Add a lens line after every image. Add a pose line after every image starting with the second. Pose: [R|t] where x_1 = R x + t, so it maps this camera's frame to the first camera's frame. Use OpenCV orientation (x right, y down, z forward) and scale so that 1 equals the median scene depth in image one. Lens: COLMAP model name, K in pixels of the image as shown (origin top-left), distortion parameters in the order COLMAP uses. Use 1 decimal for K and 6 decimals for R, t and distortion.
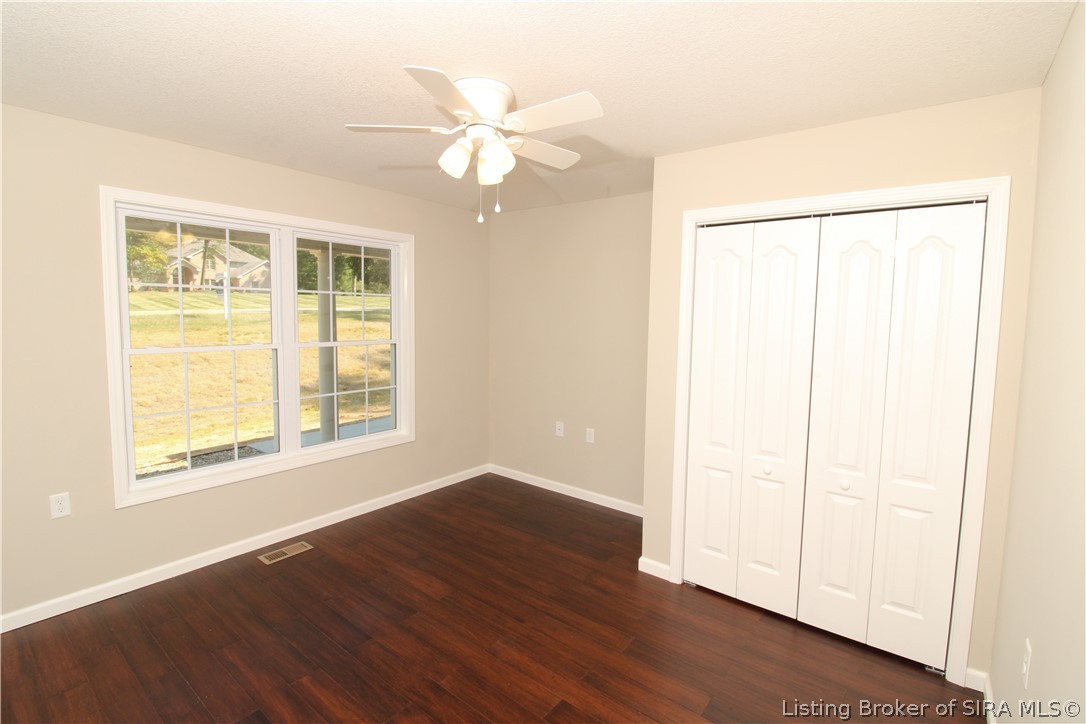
lens RADIAL K [[506.5, 0, 543.0], [0, 506.5, 362.0], [0, 0, 1]] dist [-0.001594, -0.013619]
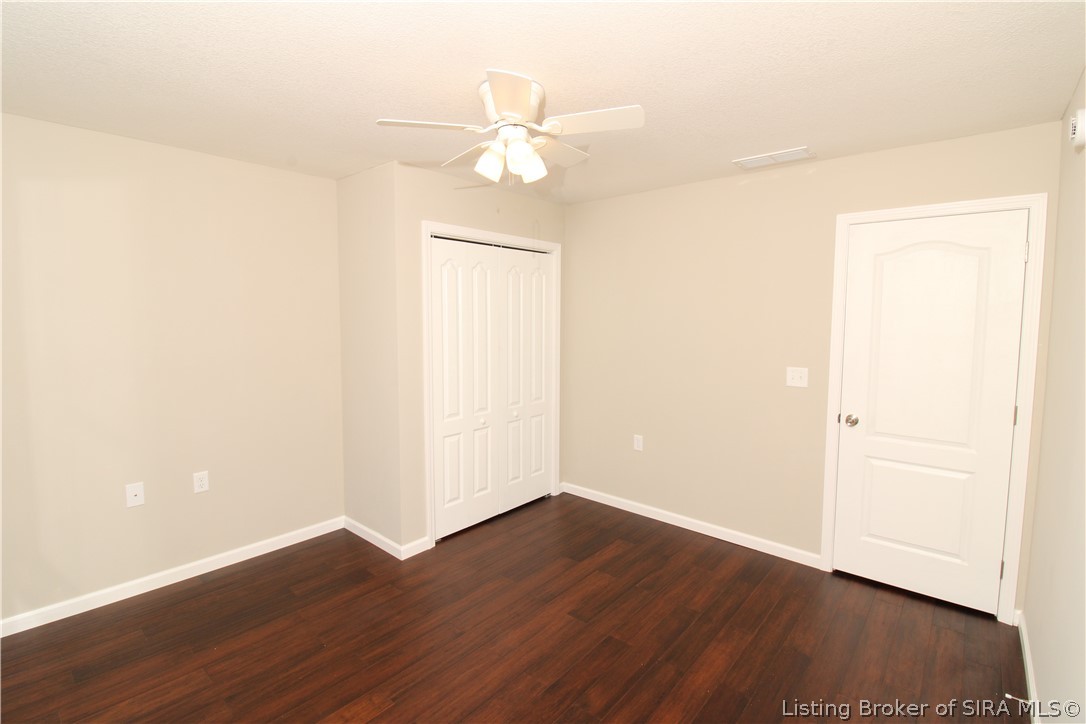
lens RADIAL K [[511.1, 0, 548.4], [0, 511.1, 351.9], [0, 0, 1]] dist [0.000577, -0.013344]
pose [[0.024398, -0.097406, 0.994946, -0.853967], [0.087035, 0.991670, 0.094951, -0.090668], [-0.995906, 0.084279, 0.032673, 0.672123]]
